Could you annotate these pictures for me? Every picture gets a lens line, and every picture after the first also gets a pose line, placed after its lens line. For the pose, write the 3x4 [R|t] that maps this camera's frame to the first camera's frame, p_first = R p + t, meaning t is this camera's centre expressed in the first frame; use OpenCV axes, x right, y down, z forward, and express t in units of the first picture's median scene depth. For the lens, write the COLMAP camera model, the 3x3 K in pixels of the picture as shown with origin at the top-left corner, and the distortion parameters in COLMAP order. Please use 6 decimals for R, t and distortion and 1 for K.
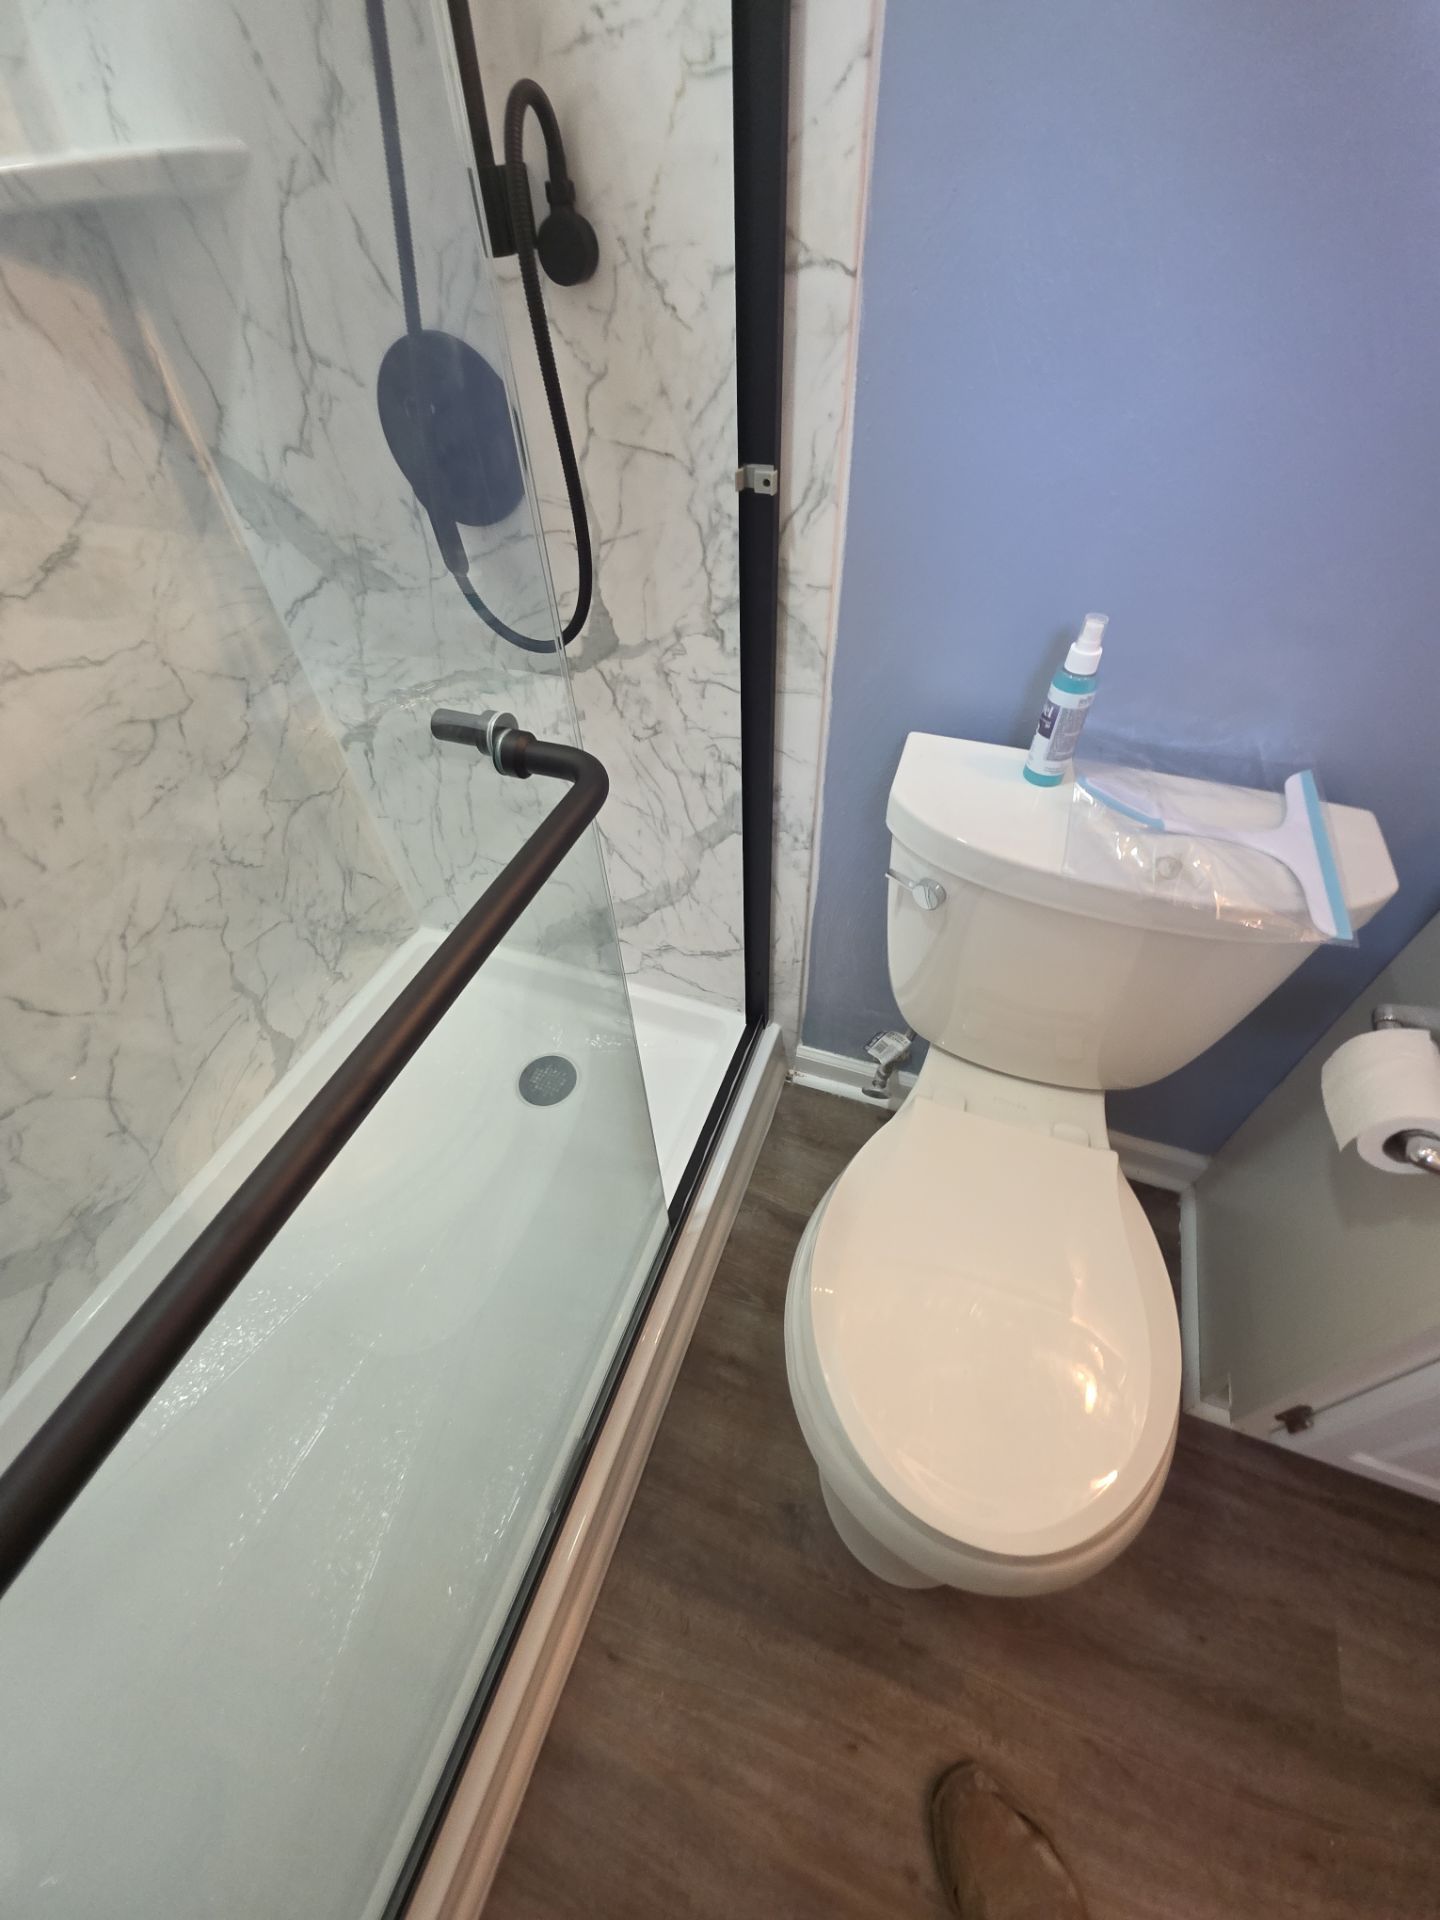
lens RADIAL K [[759.3, 0, 718.5], [0, 759.3, 949.6], [0, 0, 1]] dist [0.011410, -0.008437]
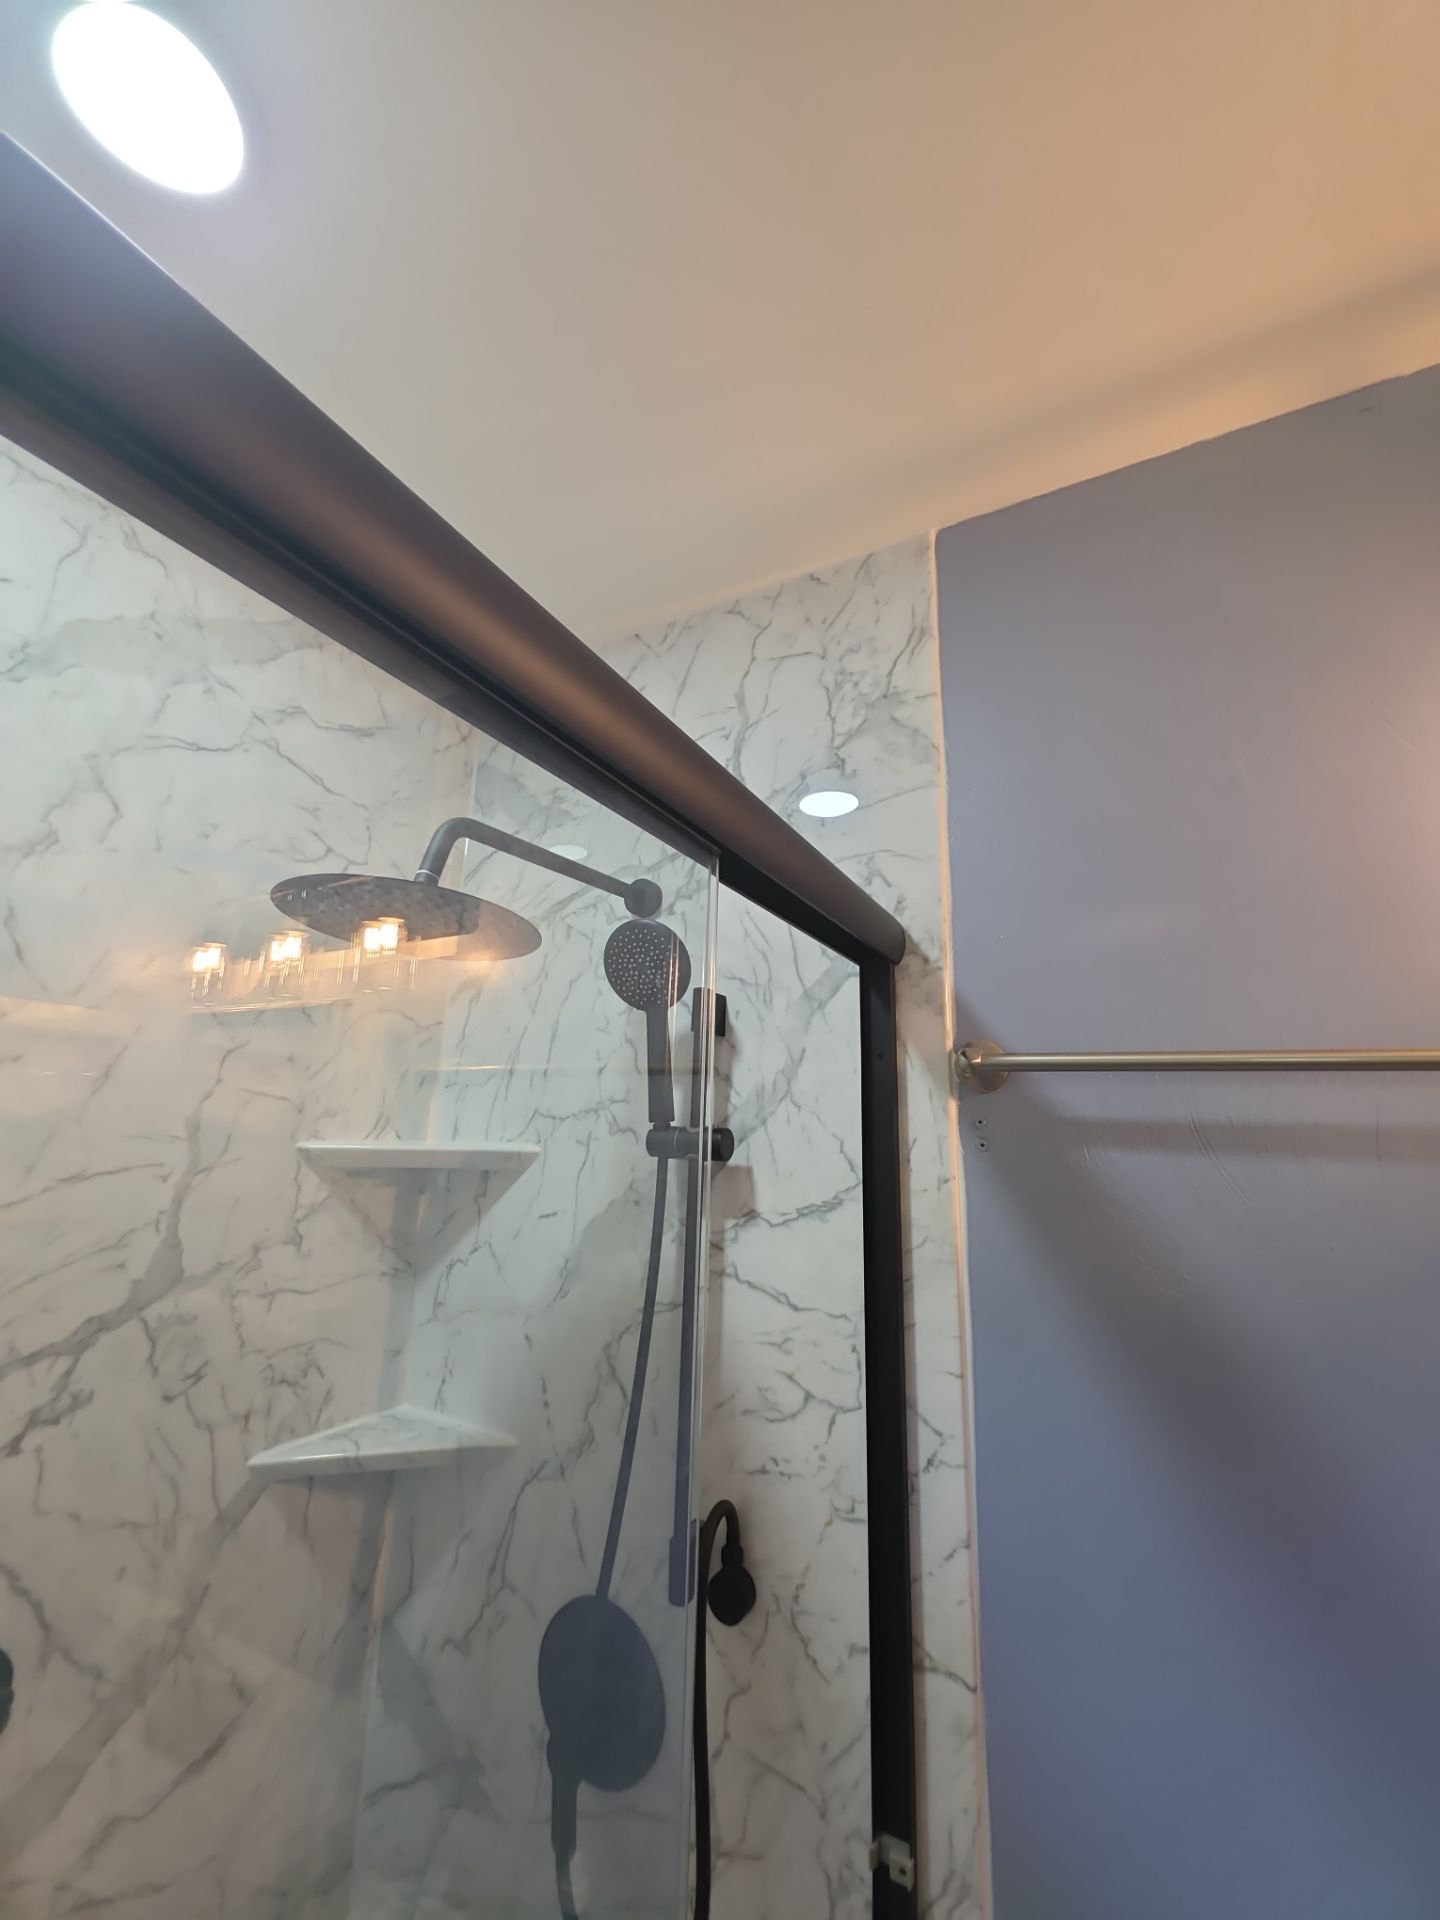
lens RADIAL K [[759.3, 0, 718.5], [0, 759.3, 949.6], [0, 0, 1]] dist [0.011410, -0.008437]
pose [[0.986954, 0.026234, -0.158848, -0.041865], [-0.151119, 0.491264, -0.857801, -0.316218], [0.055533, 0.870616, 0.488820, -0.456522]]
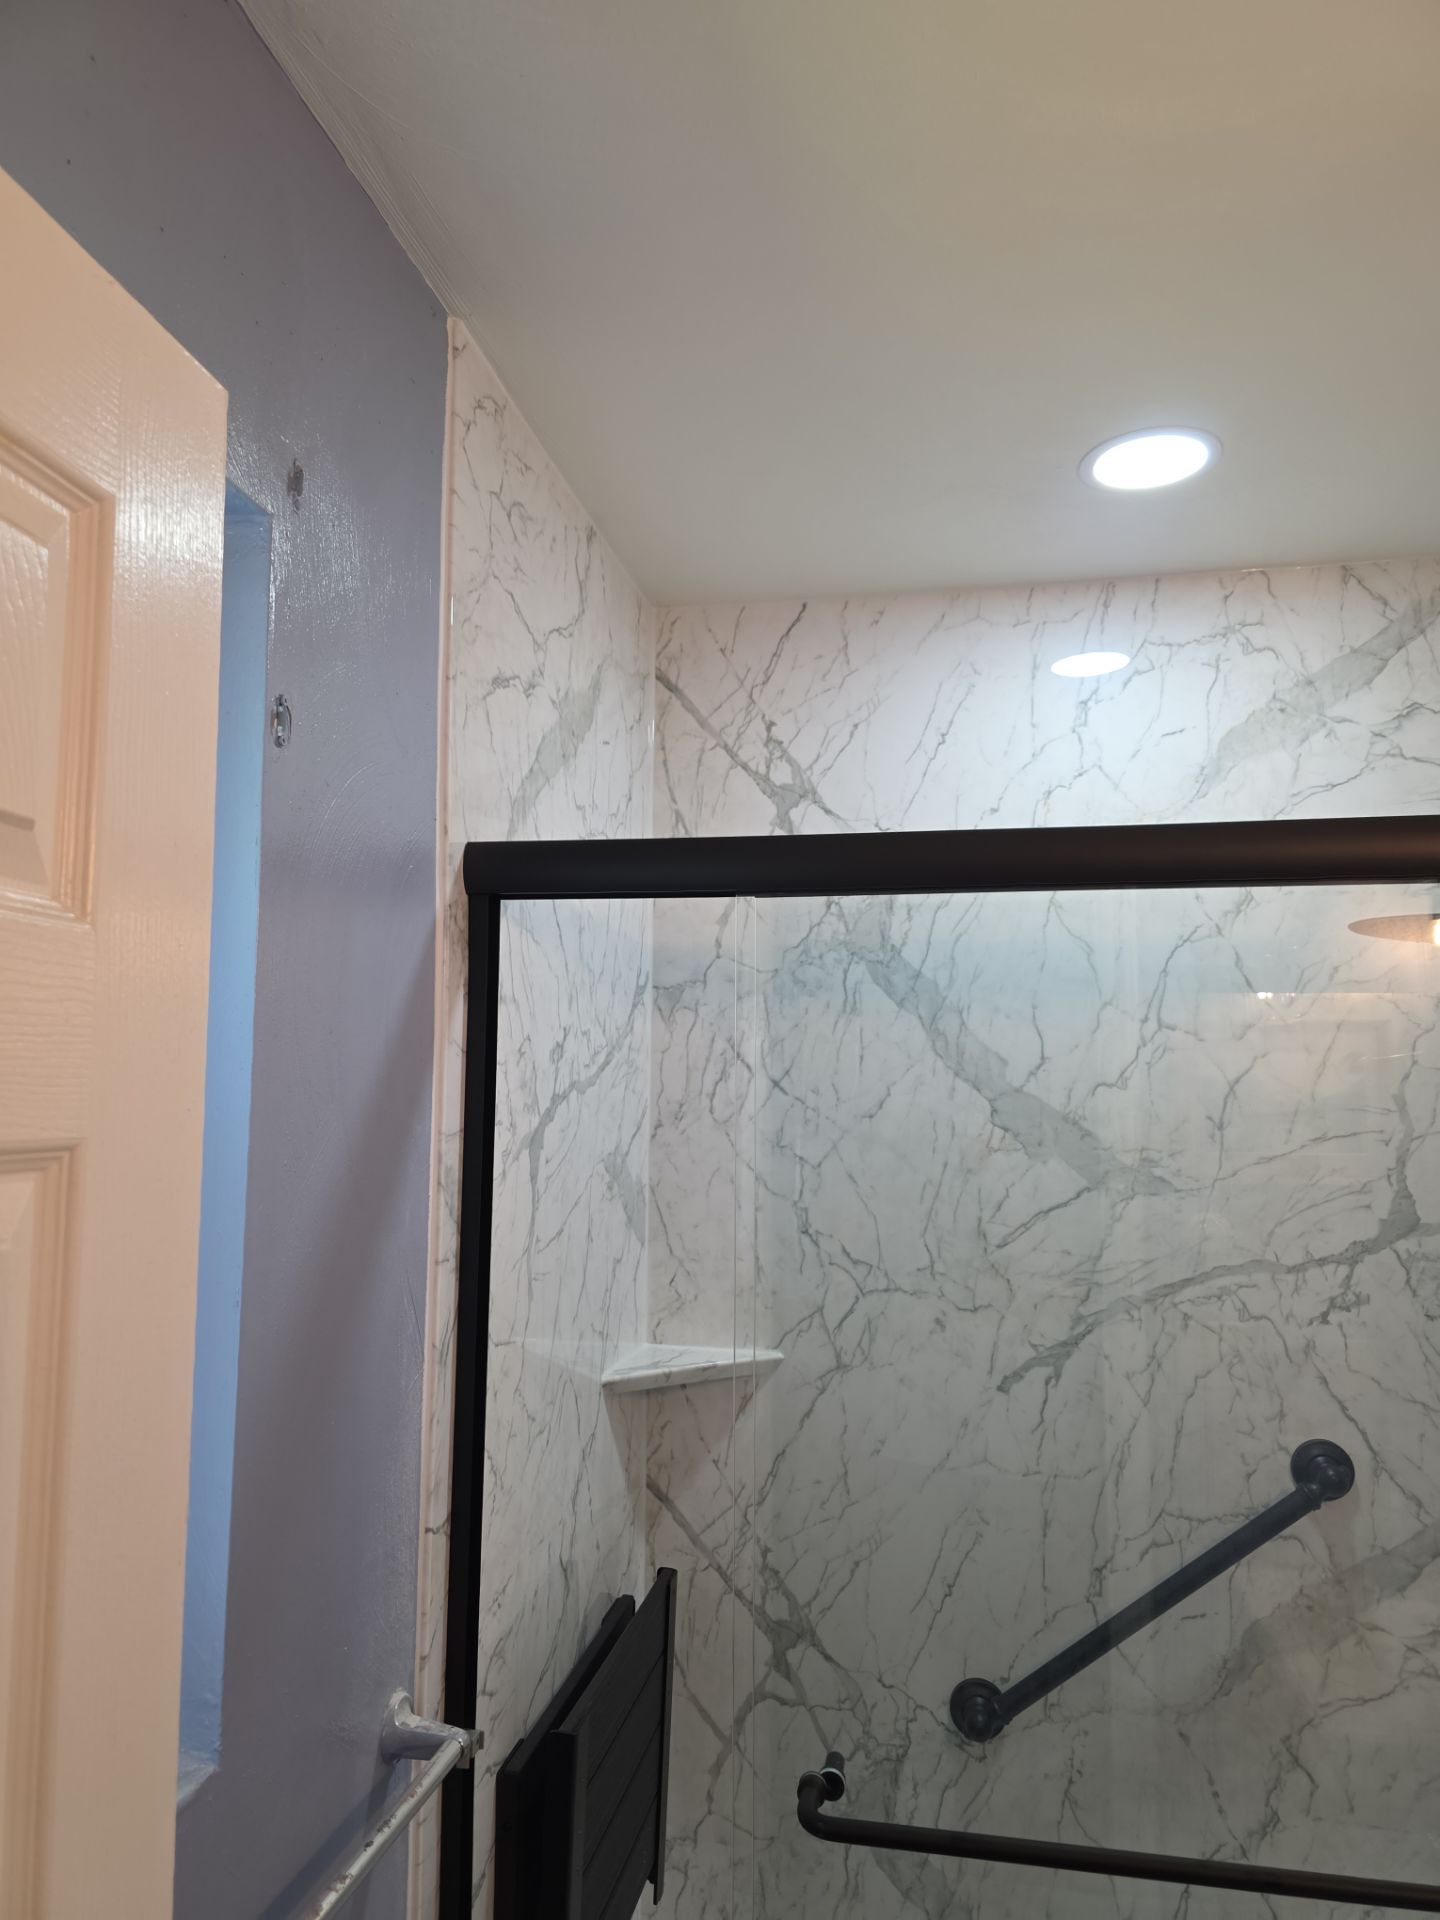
lens RADIAL K [[1288.4, 0, 711.5], [0, 1288.4, 969.1], [0, 0, 1]] dist [0.058344, -0.055879]
pose [[0.163027, -0.049997, -0.985354, 1.174575], [-0.731548, 0.664001, -0.154727, 0.078014], [0.662012, 0.746058, 0.071675, -0.891979]]
